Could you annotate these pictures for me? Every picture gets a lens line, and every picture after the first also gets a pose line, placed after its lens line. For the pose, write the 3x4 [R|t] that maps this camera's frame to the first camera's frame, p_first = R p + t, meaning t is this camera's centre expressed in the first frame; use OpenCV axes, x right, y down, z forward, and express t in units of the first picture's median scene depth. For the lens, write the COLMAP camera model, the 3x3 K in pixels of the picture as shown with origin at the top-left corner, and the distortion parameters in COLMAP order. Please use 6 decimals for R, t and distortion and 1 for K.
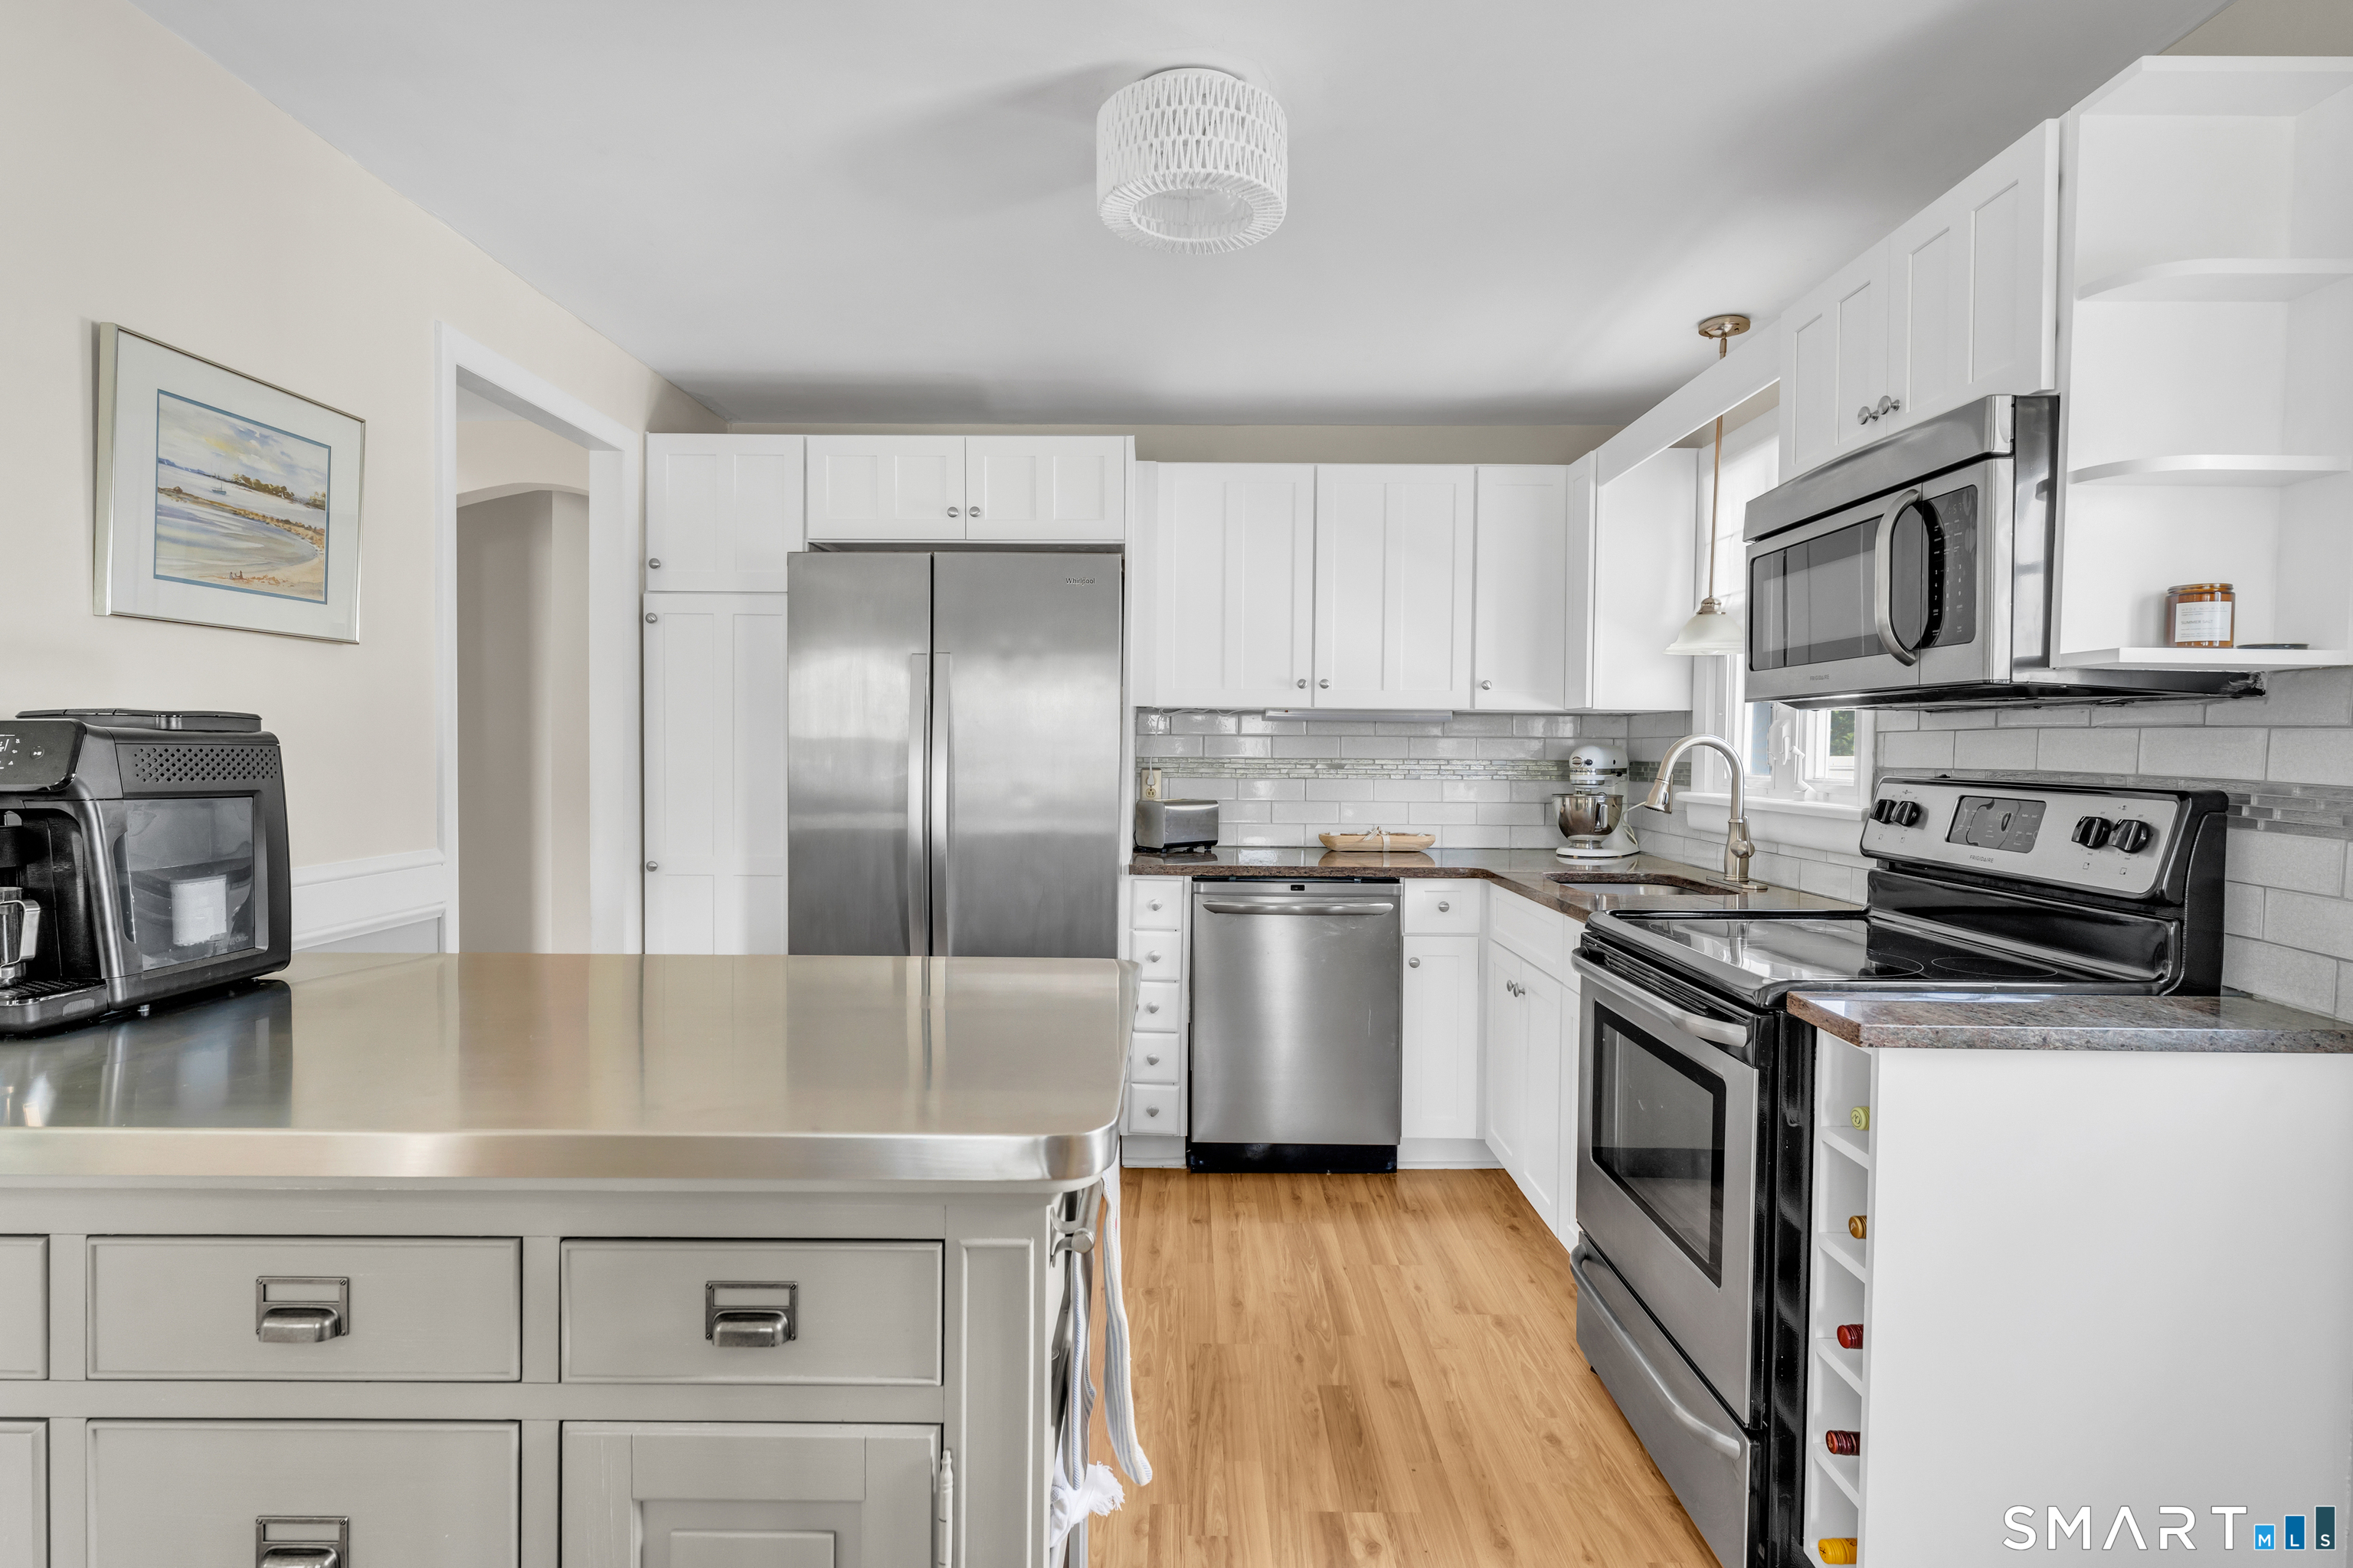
lens RADIAL K [[1221.6, 0, 1176.5], [0, 1221.6, 784.0], [0, 0, 1]] dist [-0.000254, 0.000413]
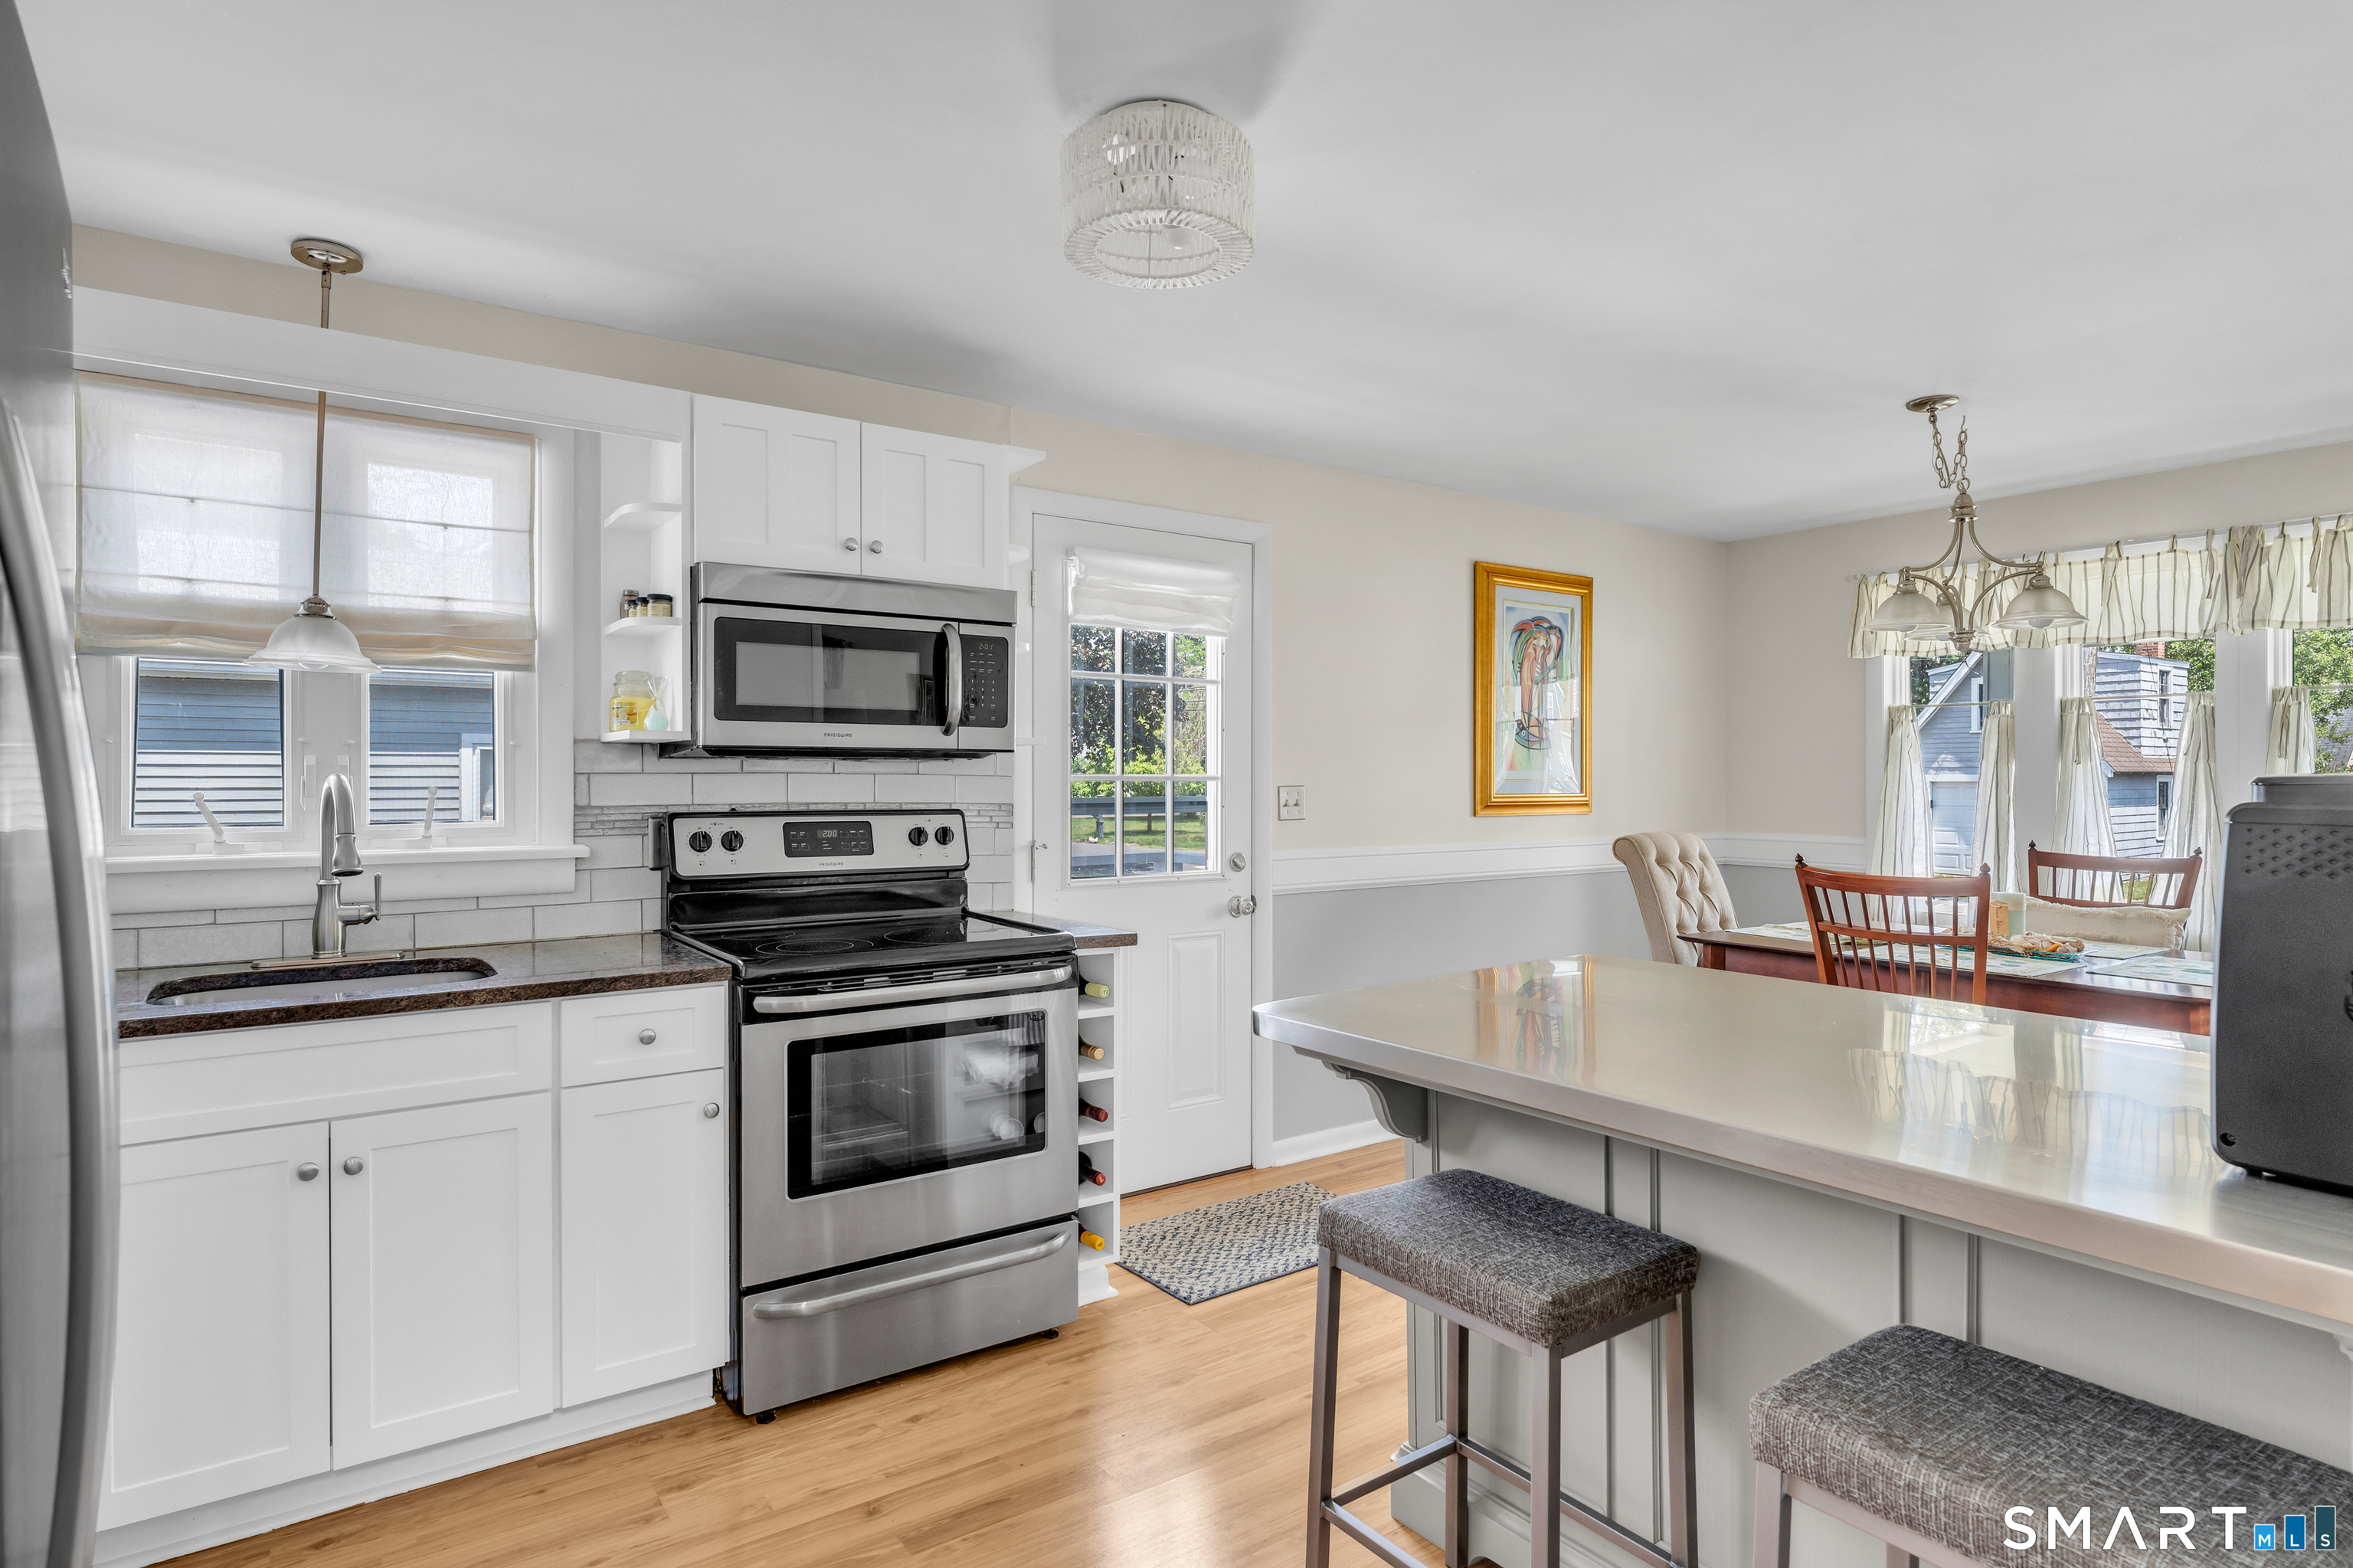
lens RADIAL K [[1272.6, 0, 1176.5], [0, 1272.6, 784.0], [0, 0, 1]] dist [-0.001390, 0.000048]
pose [[-0.588086, -0.012883, 0.808696, -0.719717], [0.021178, 0.999285, 0.031320, -0.064546], [-0.808521, 0.035545, -0.587393, 1.399484]]
